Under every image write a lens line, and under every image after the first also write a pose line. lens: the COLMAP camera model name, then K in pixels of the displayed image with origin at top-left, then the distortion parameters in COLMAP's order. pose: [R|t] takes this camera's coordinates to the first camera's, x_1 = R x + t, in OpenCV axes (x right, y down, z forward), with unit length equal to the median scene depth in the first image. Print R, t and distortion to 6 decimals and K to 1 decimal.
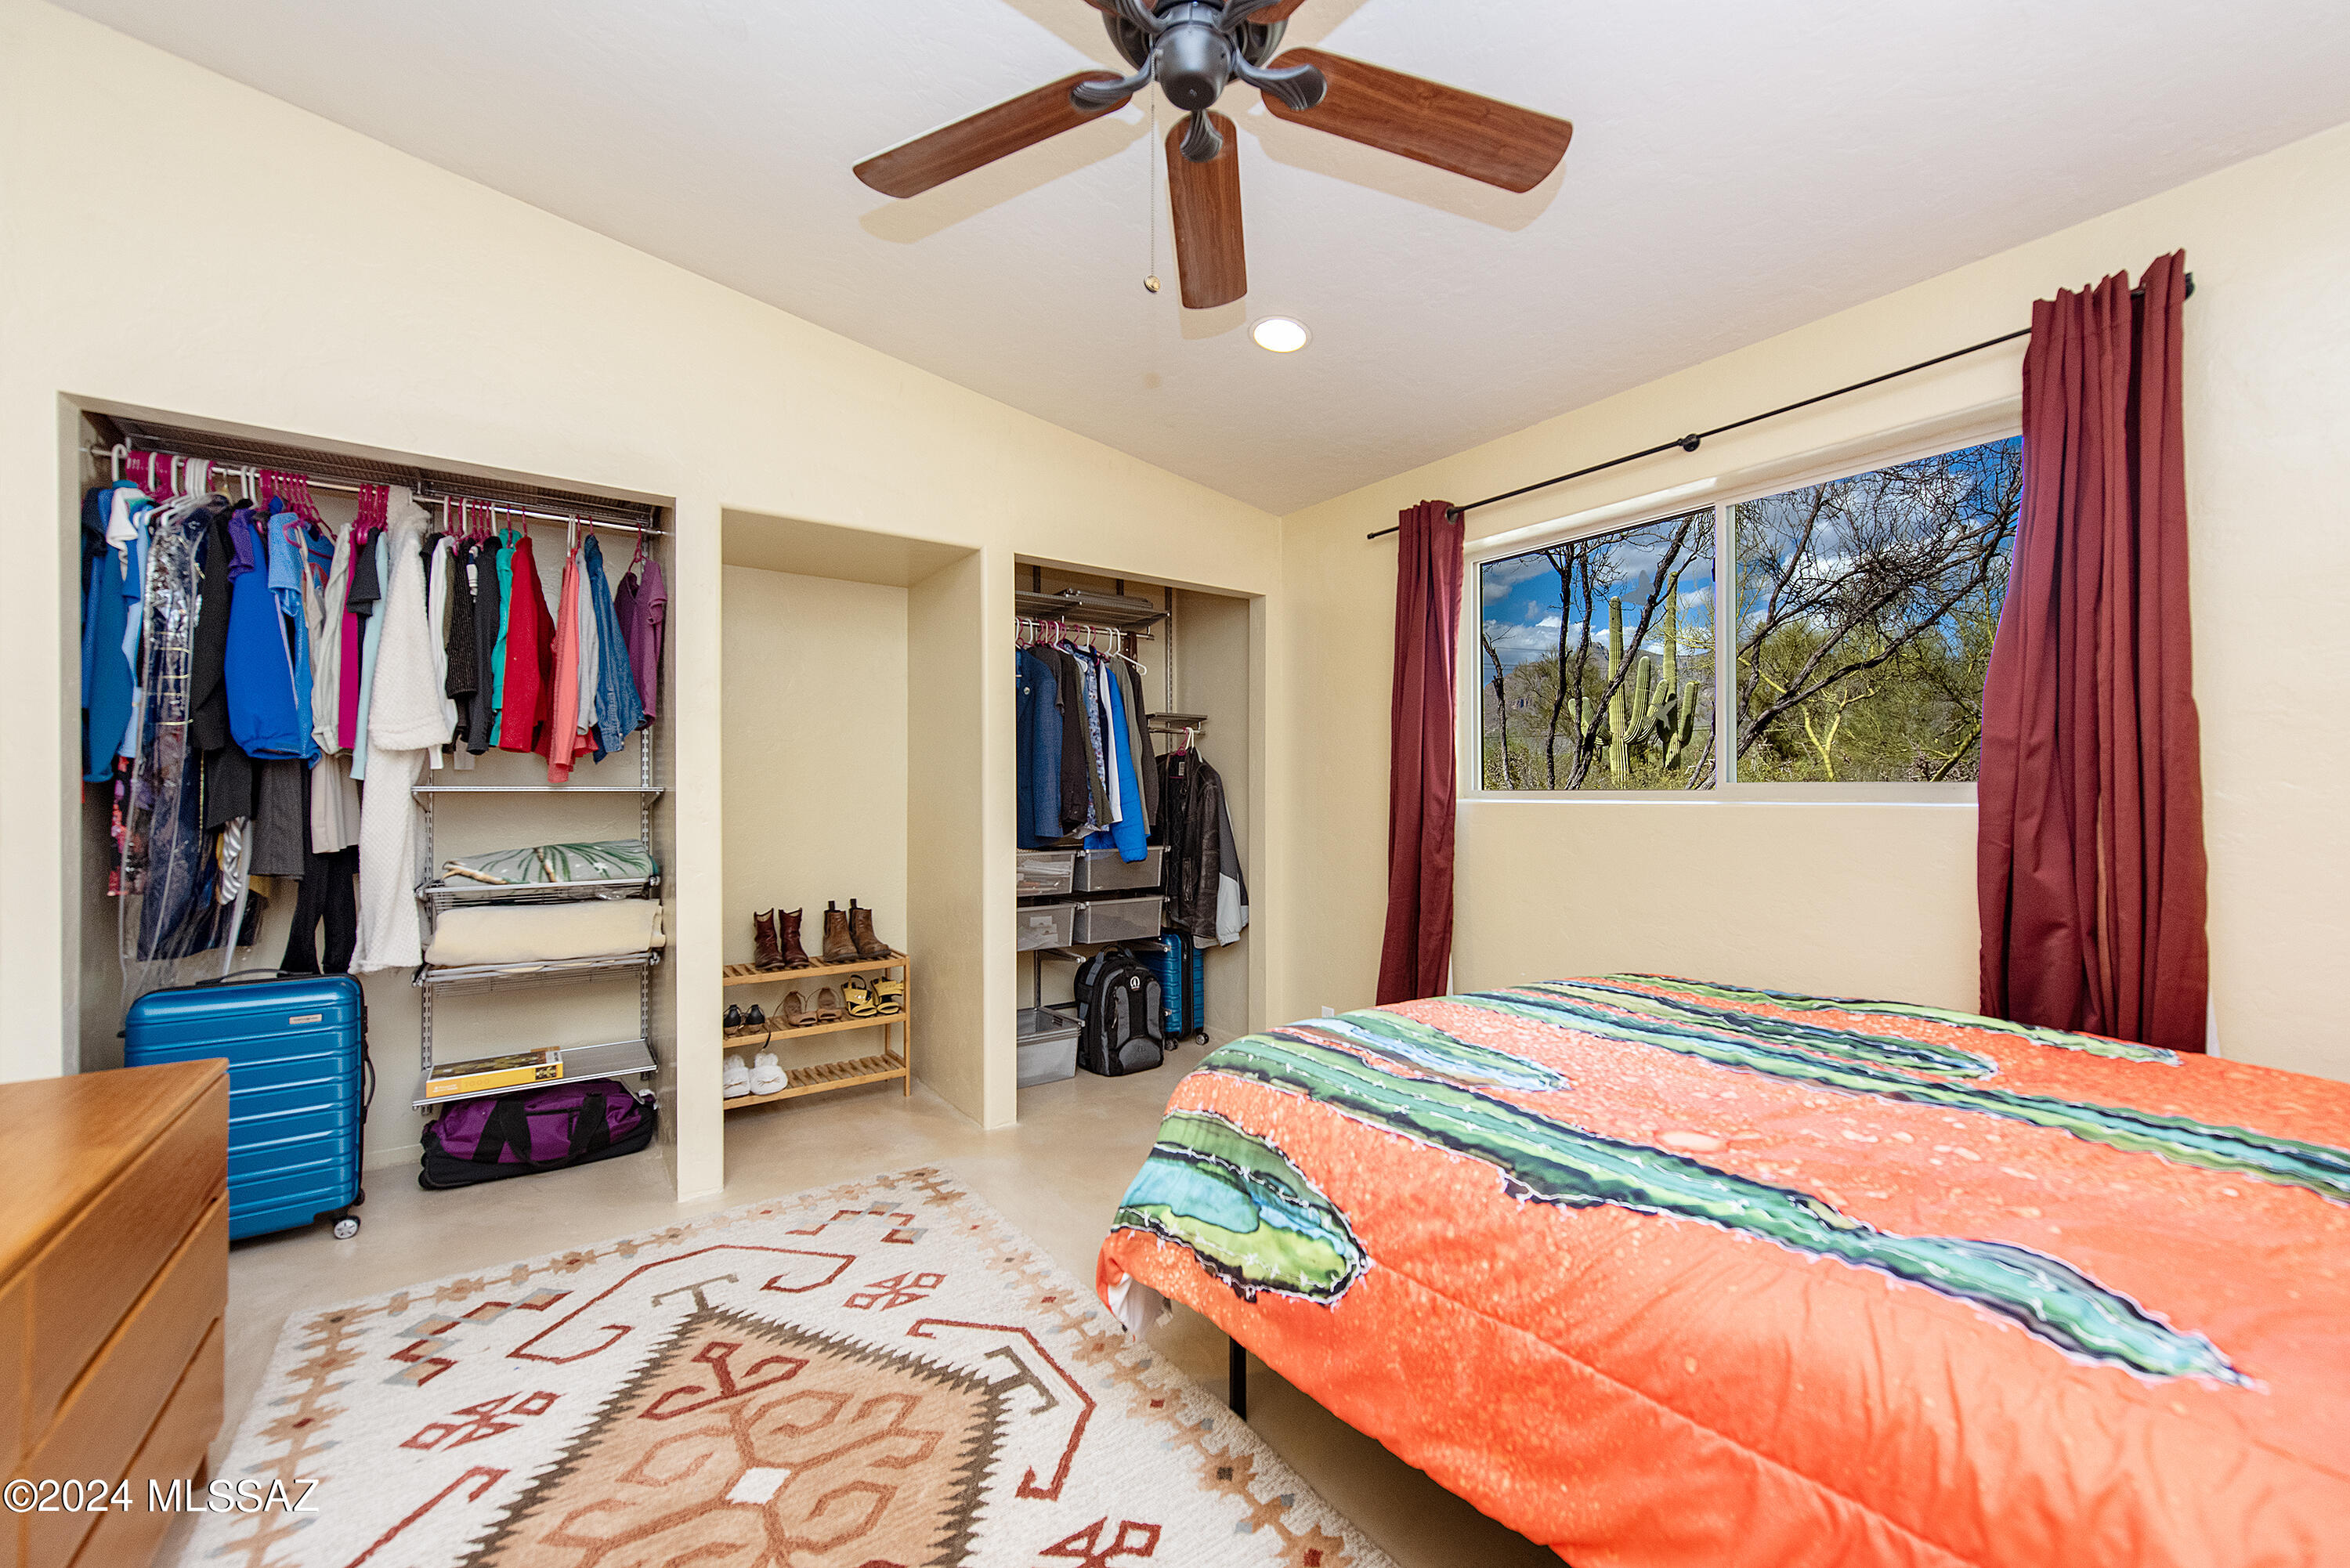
lens RADIAL K [[936.8, 0, 1175.3], [0, 936.8, 792.4], [0, 0, 1]] dist [0.003218, -0.000416]
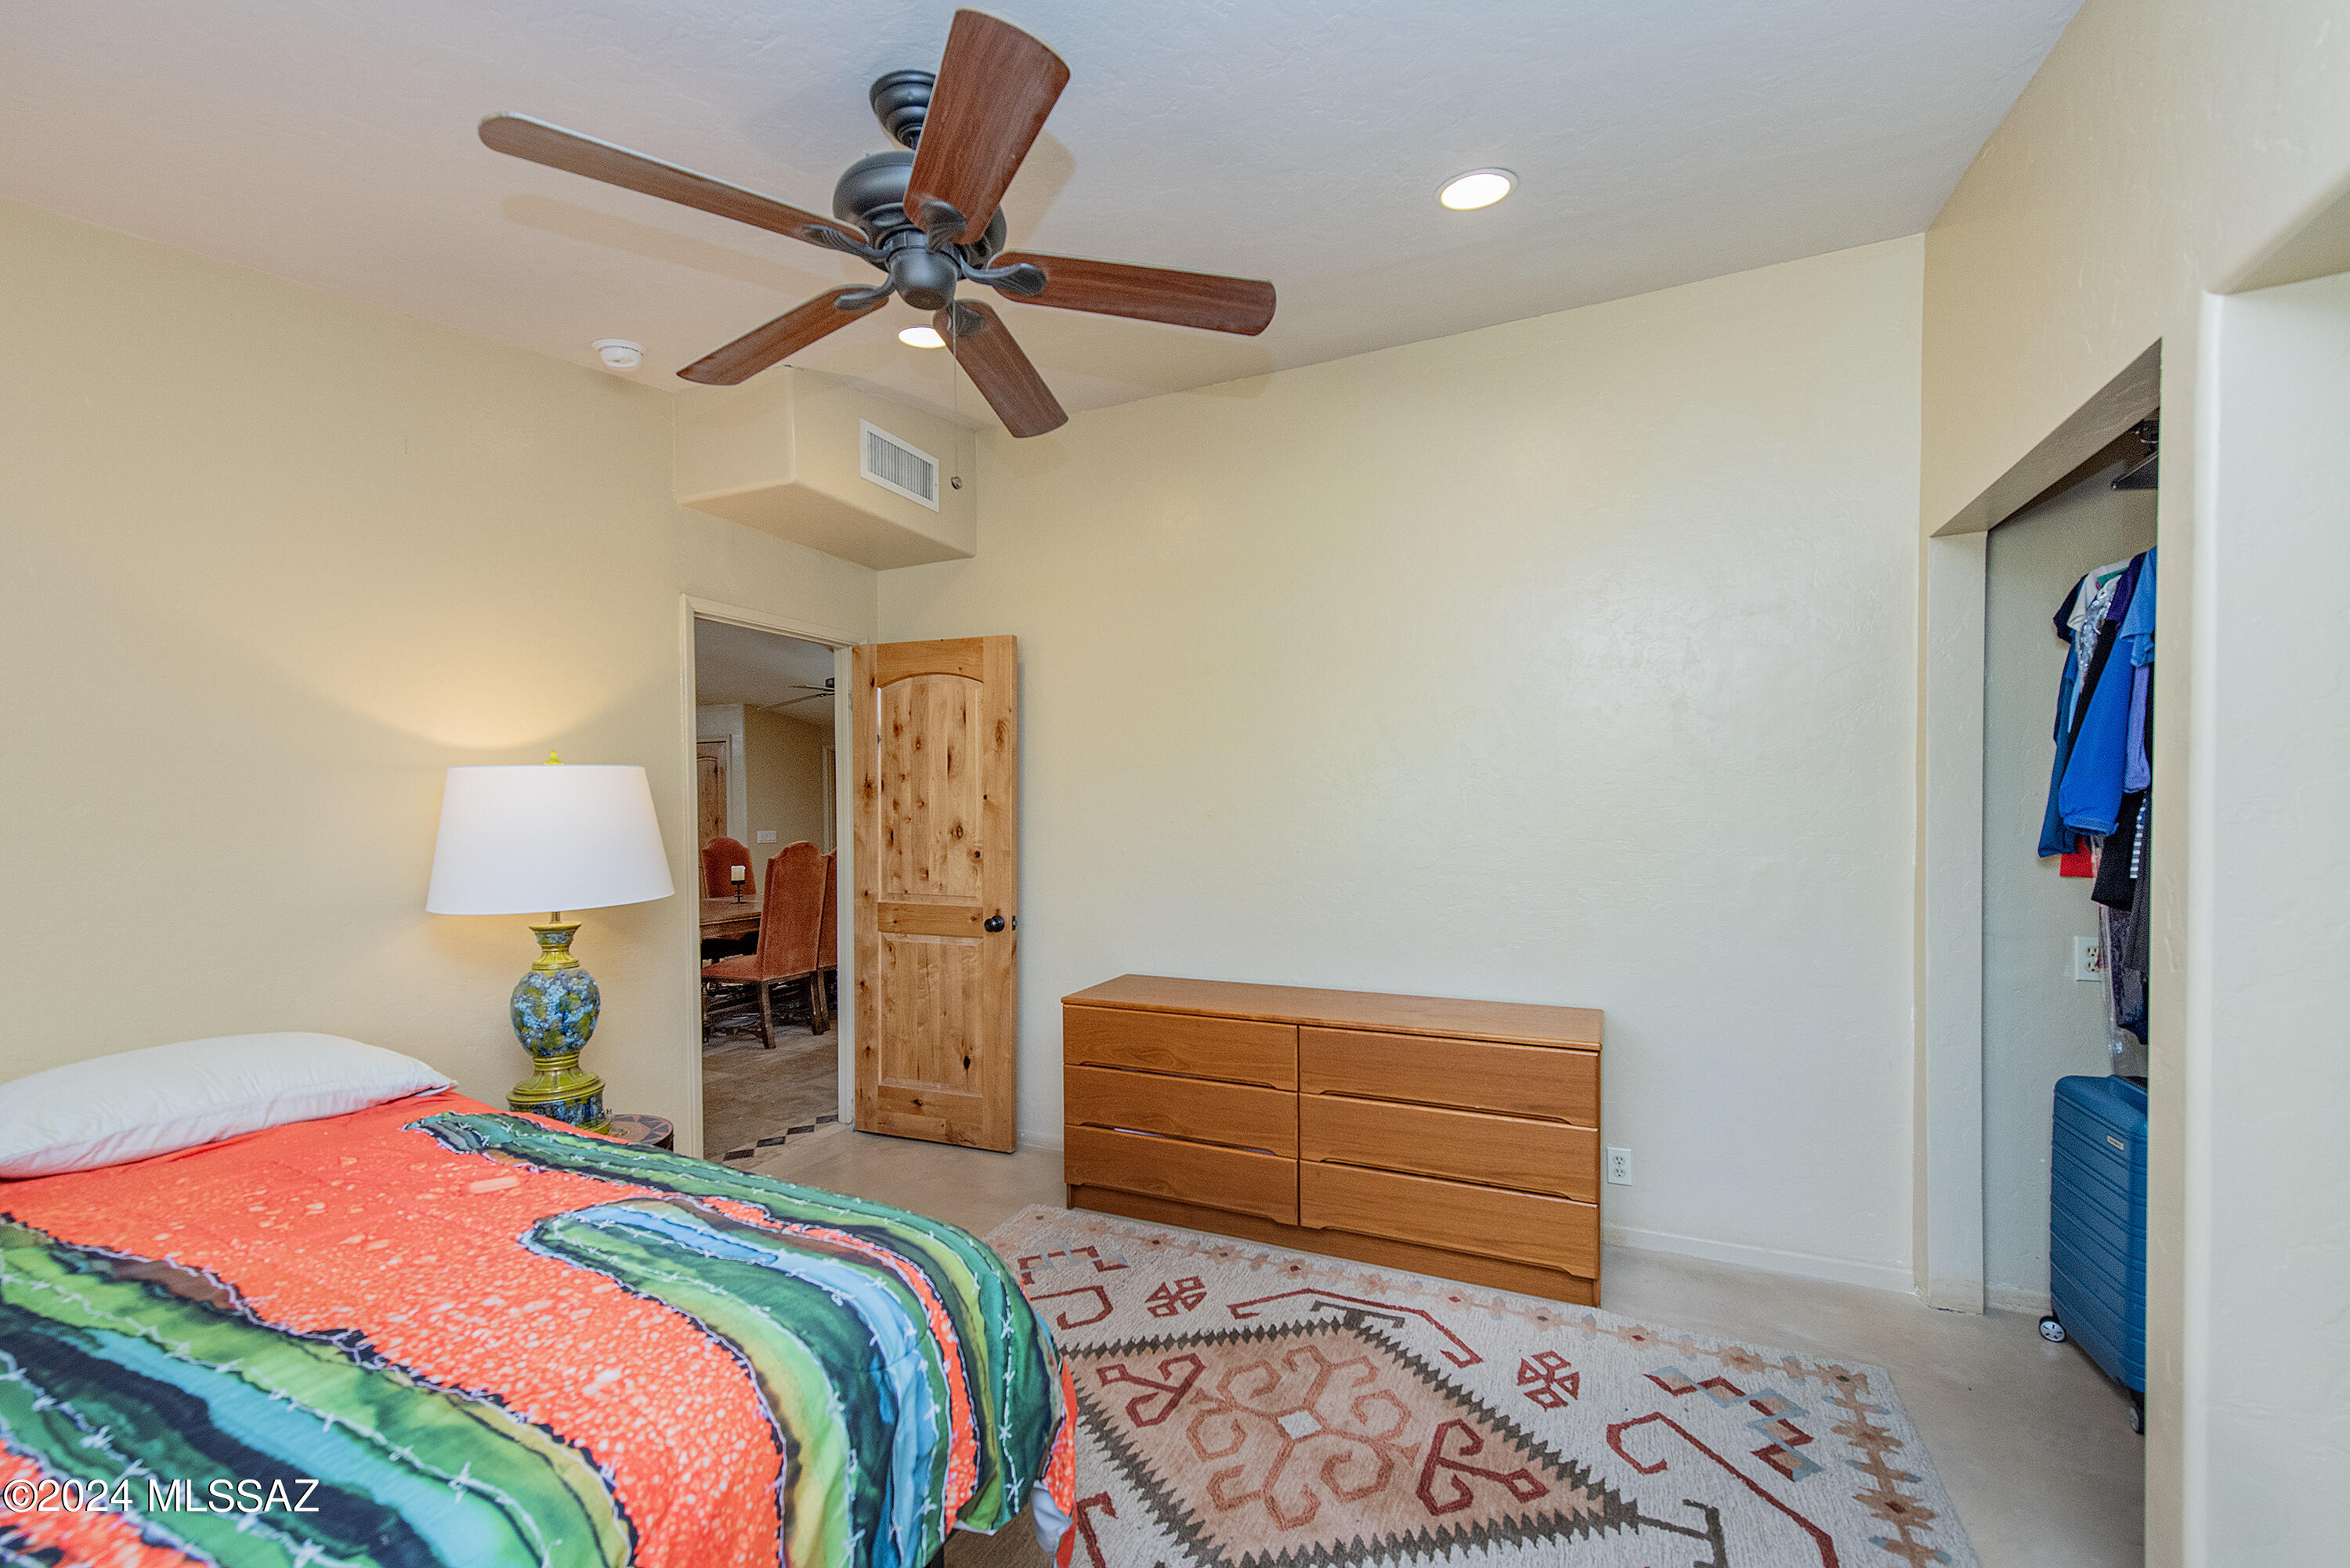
lens RADIAL K [[936.8, 0, 1179.7], [0, 936.8, 841.0], [0, 0, 1]] dist [0.003218, -0.000416]
pose [[-0.858250, 0.021243, -0.512793, 0.240976], [0.007031, 0.999536, 0.029640, -0.059496], [0.513184, 0.021833, -0.858001, 1.493361]]
